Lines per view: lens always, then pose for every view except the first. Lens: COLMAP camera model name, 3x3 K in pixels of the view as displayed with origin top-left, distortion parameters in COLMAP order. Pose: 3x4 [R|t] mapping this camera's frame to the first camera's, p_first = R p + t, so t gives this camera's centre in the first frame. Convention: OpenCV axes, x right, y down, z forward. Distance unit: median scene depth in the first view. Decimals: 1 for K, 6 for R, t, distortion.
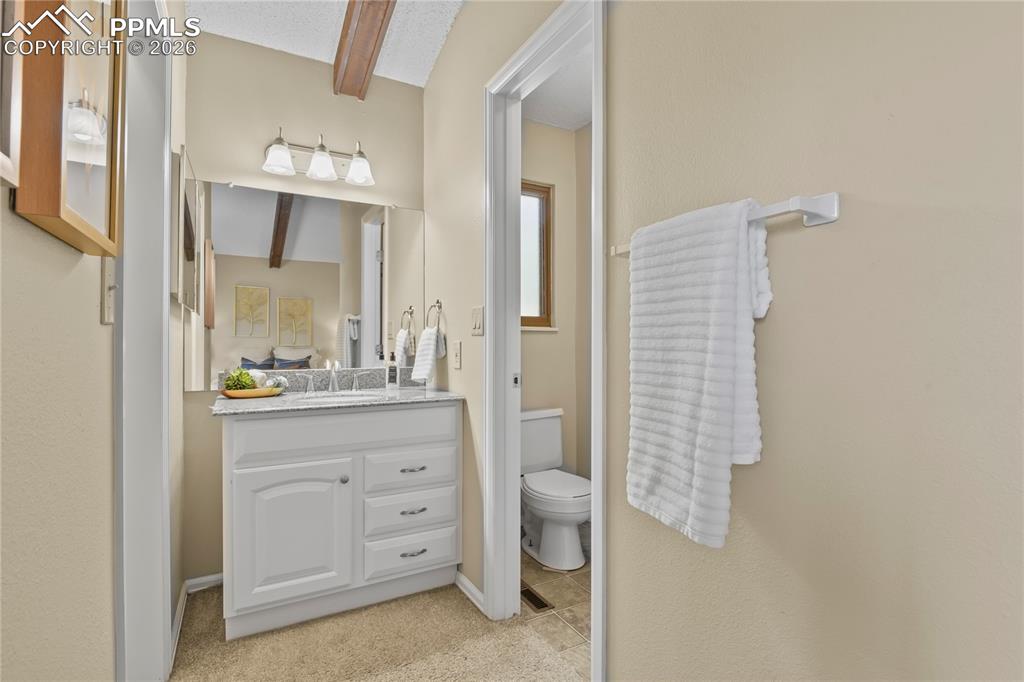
lens RADIAL K [[500.2, 0, 511.8], [0, 500.2, 342.1], [0, 0, 1]] dist [-0.010183, -0.003391]
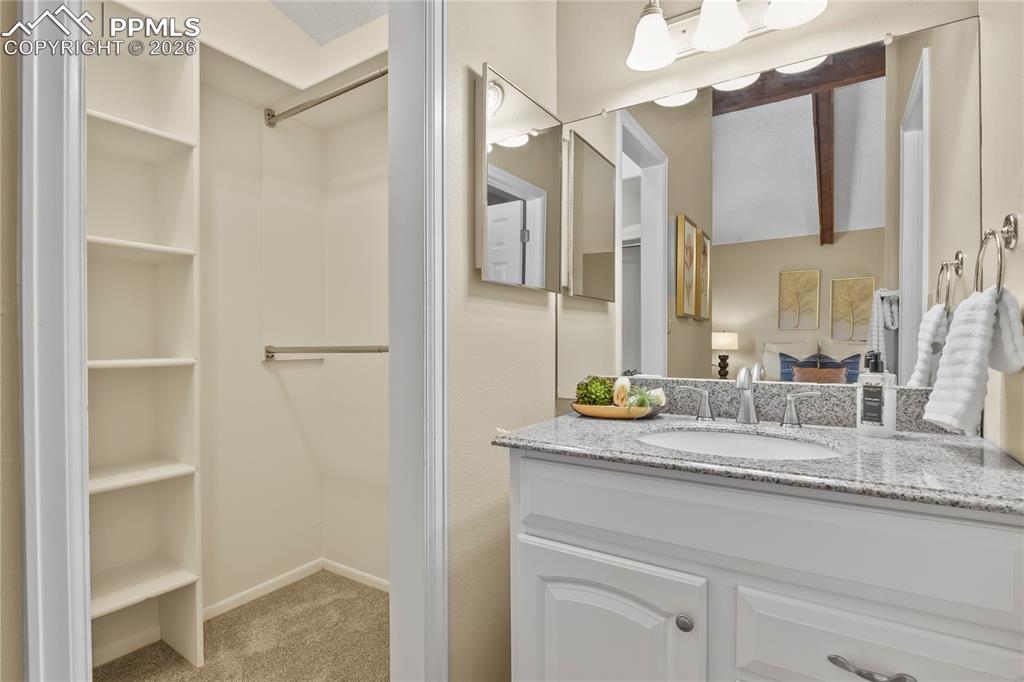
lens RADIAL K [[500.2, 0, 511.9], [0, 500.2, 340.8], [0, 0, 1]] dist [-0.010183, -0.003391]
pose [[0.474456, 0.002291, -0.880276, 0.000483], [0.005887, 0.999966, 0.005775, 0.004604], [0.880260, -0.007922, 0.474426, 0.507351]]
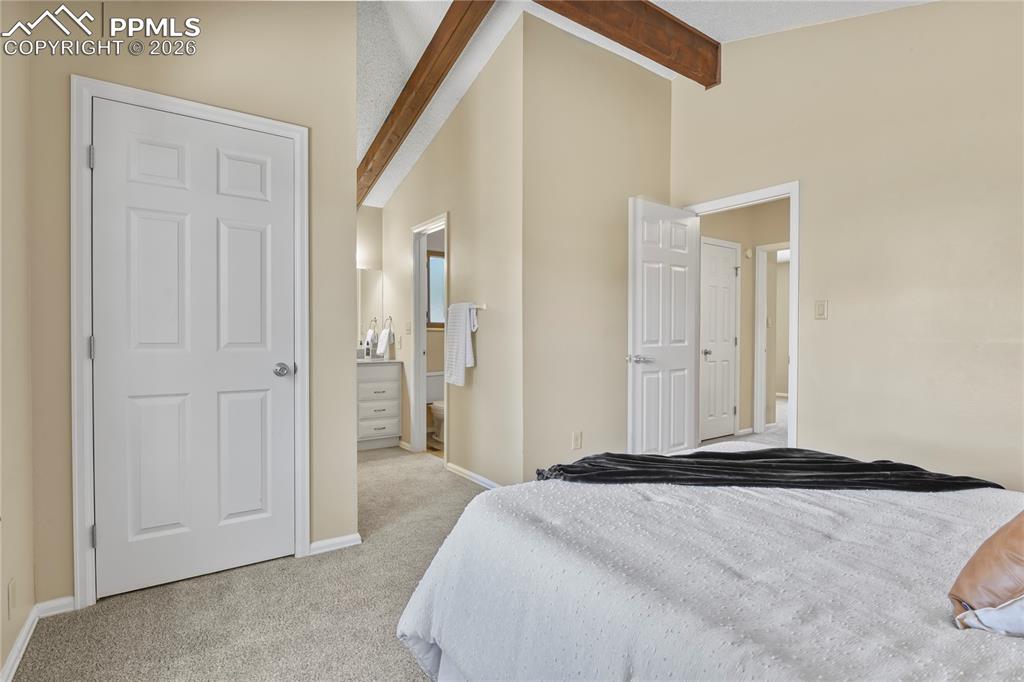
lens RADIAL K [[500.2, 0, 516.5], [0, 500.2, 344.0], [0, 0, 1]] dist [-0.010183, -0.003391]
pose [[0.993058, 0.003686, 0.117564, 0.134958], [-0.005739, 0.999837, 0.017130, -0.007198], [-0.117482, -0.017686, 0.992918, -1.159520]]
